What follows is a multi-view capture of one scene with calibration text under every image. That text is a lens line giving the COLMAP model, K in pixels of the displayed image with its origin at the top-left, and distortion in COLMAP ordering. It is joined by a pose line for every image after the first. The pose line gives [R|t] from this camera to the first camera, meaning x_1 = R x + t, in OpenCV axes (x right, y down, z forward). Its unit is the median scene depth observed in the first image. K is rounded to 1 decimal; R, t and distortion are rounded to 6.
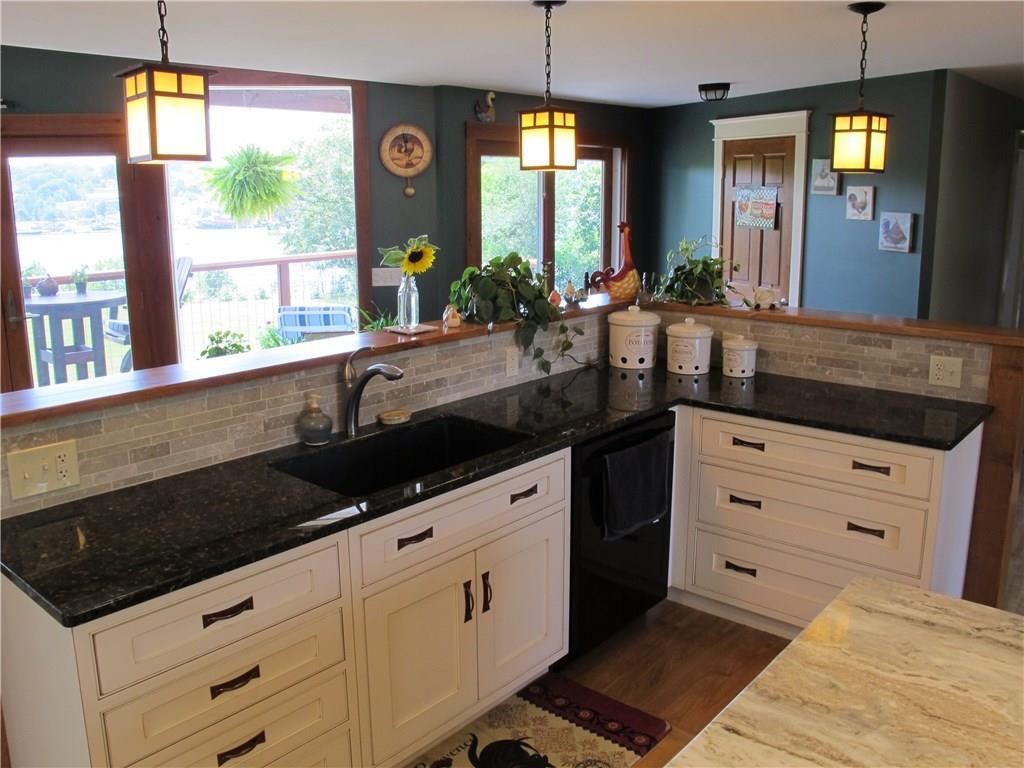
lens RADIAL K [[861.3, 0, 509.2], [0, 861.3, 360.1], [0, 0, 1]] dist [-0.149849, 0.121755]
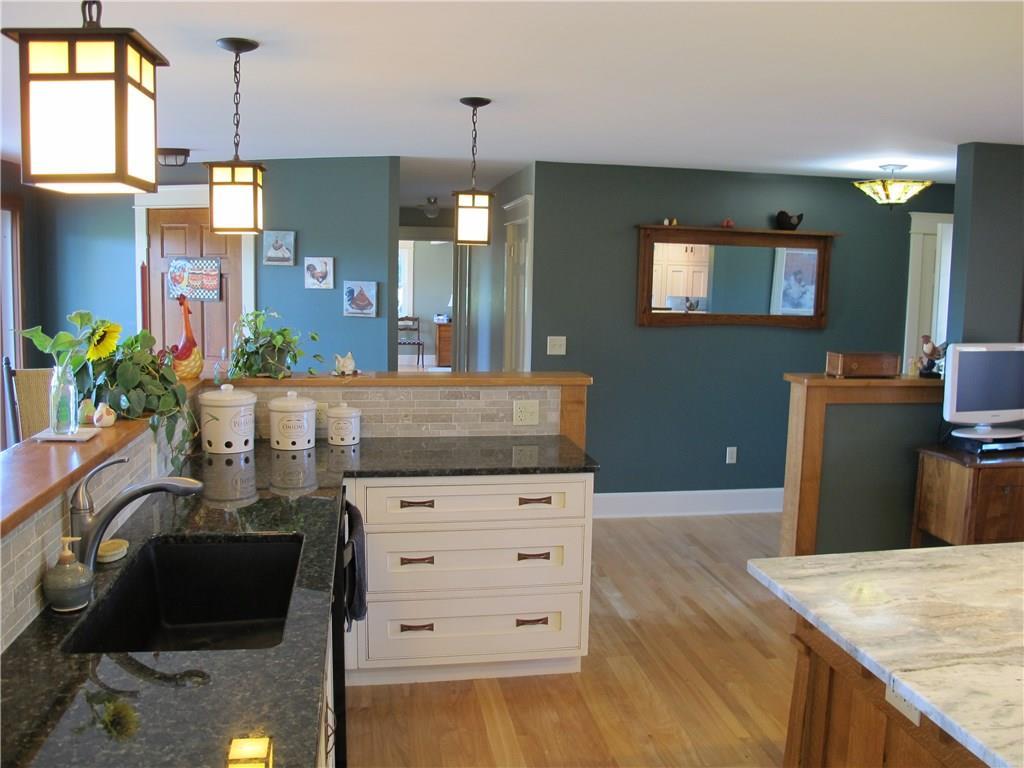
lens RADIAL K [[861.3, 0, 509.2], [0, 861.3, 360.1], [0, 0, 1]] dist [-0.149849, 0.121755]
pose [[0.637595, -0.063720, 0.767732, -0.394728], [0.129664, 0.991232, -0.025415, -0.030024], [-0.759381, 0.115752, 0.640267, 0.213740]]
